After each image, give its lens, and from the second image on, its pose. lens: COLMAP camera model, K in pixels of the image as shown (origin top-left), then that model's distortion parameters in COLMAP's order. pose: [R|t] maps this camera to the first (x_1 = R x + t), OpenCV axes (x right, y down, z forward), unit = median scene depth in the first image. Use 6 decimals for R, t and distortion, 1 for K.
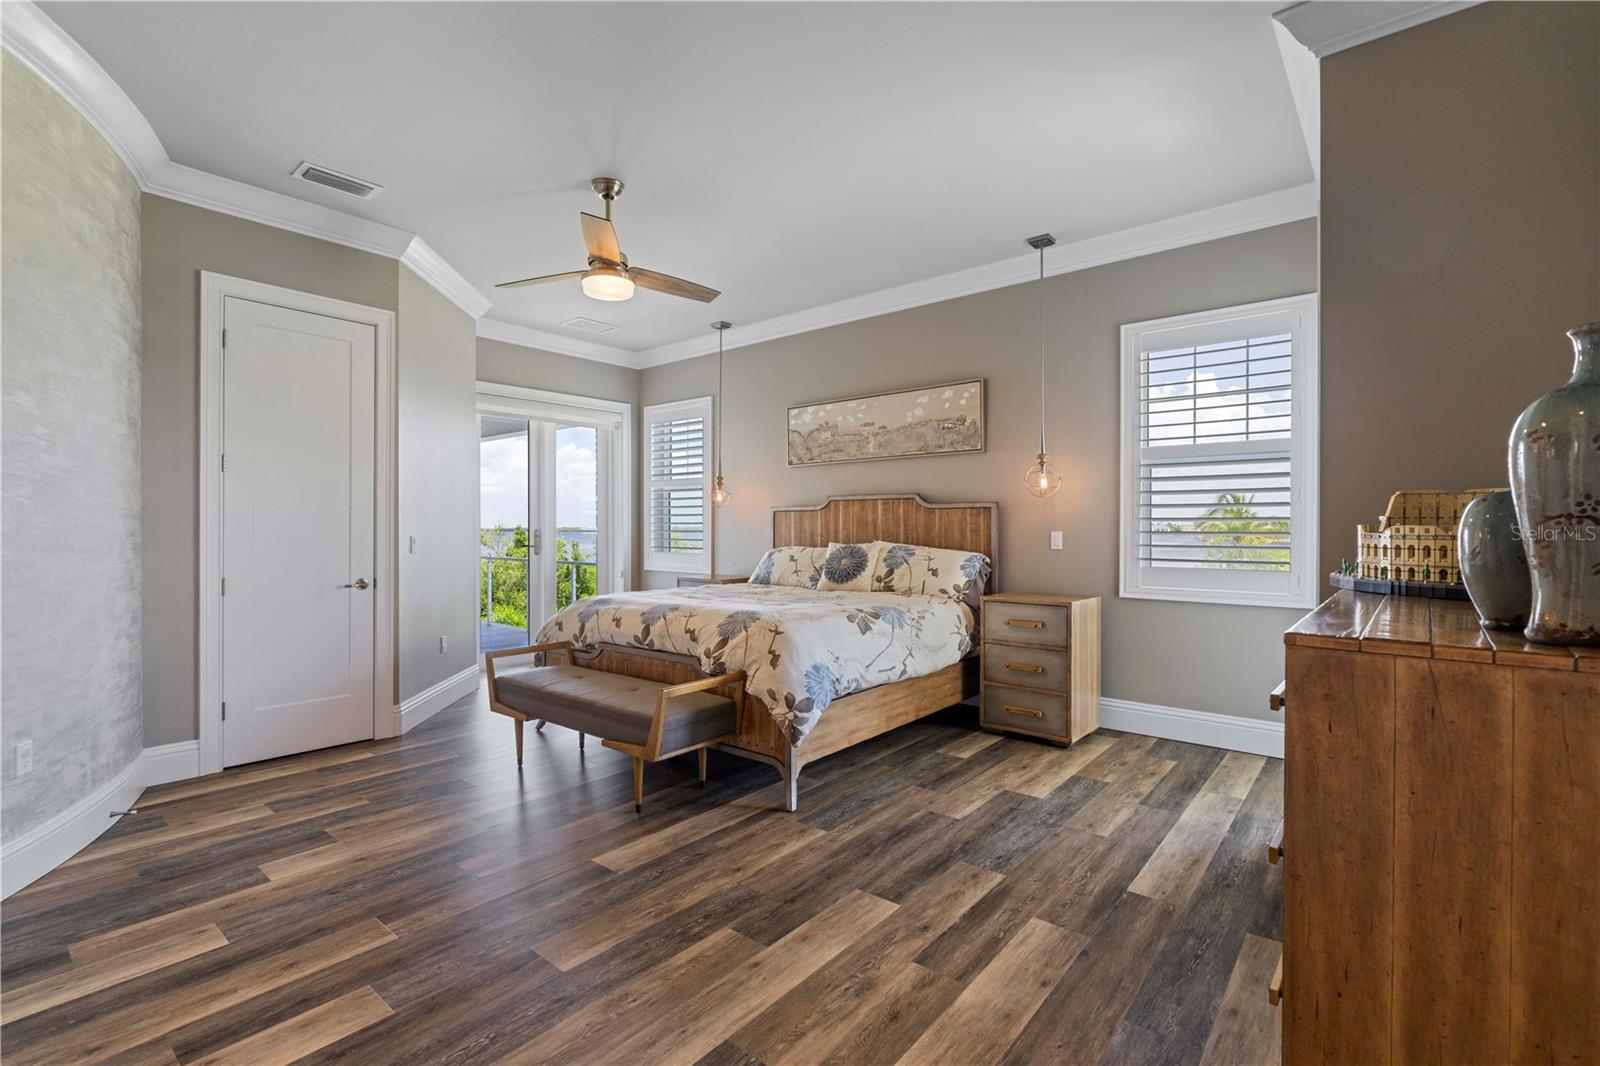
lens RADIAL K [[720.8, 0, 805.6], [0, 720.8, 526.5], [0, 0, 1]] dist [-0.002156, -0.000227]
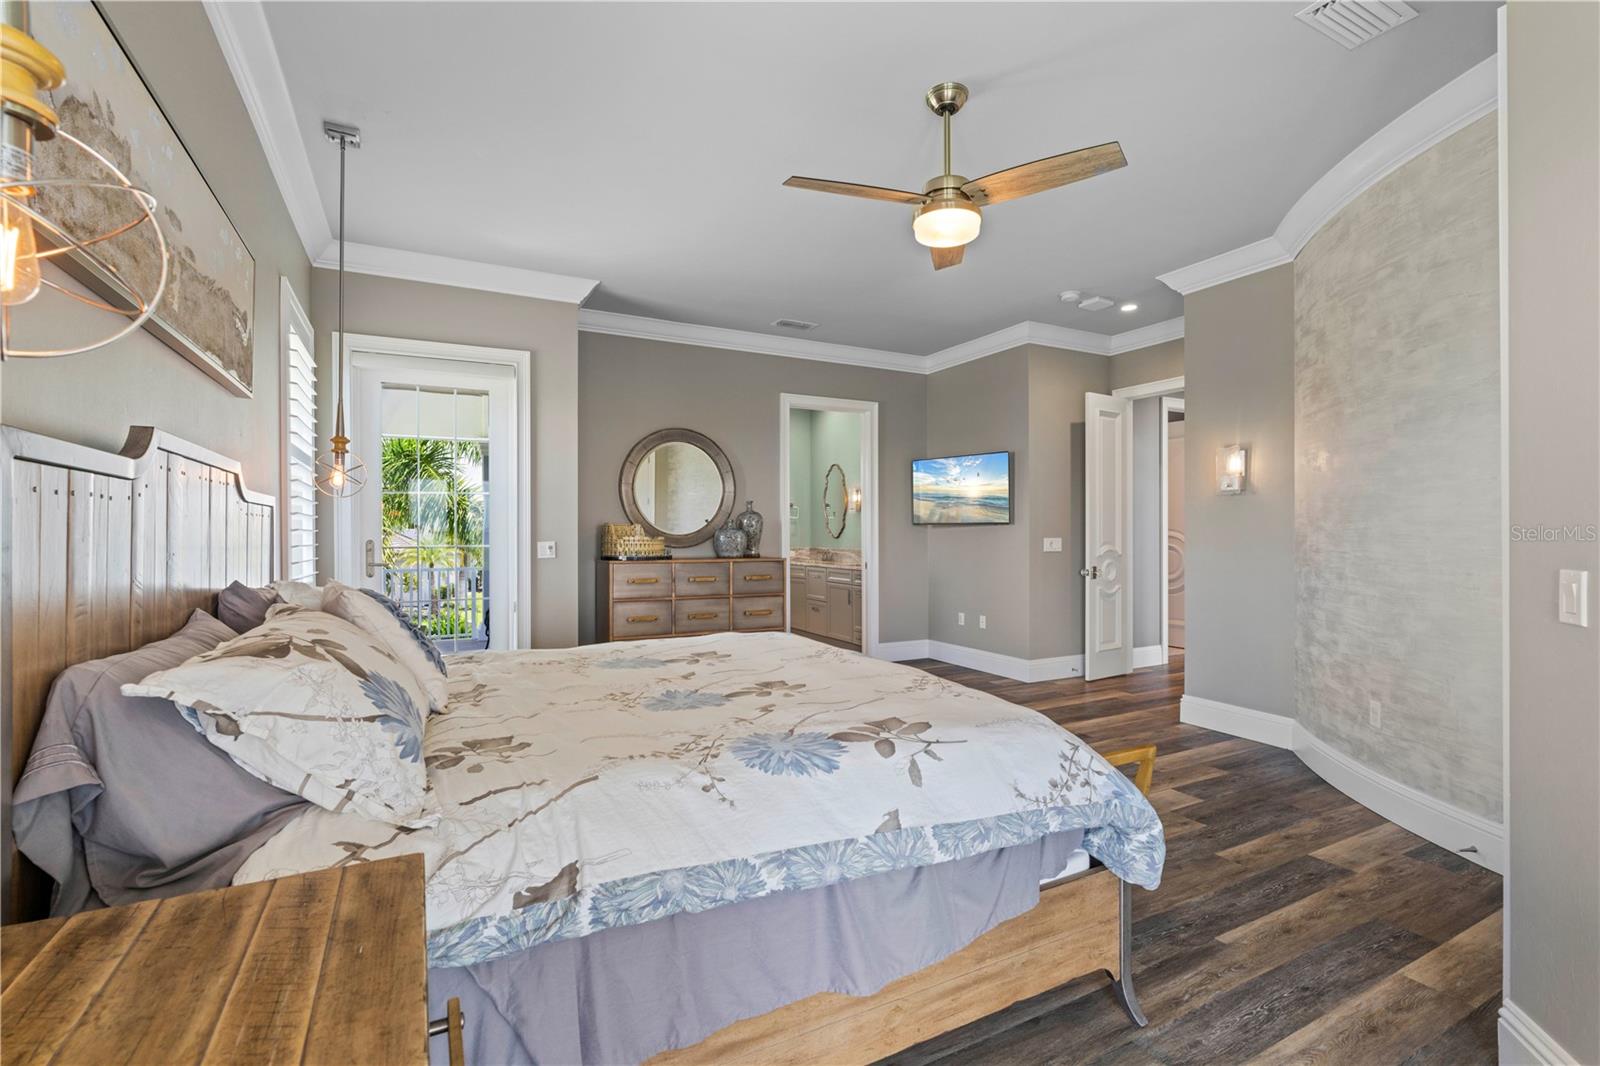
lens RADIAL K [[720.8, 0, 805.6], [0, 720.8, 526.5], [0, 0, 1]] dist [-0.002156, -0.000227]
pose [[-0.926057, 0.001119, 0.377381, -0.509600], [-0.001670, 0.999974, -0.007064, -0.008411], [-0.377379, -0.007172, -0.926031, 2.145392]]
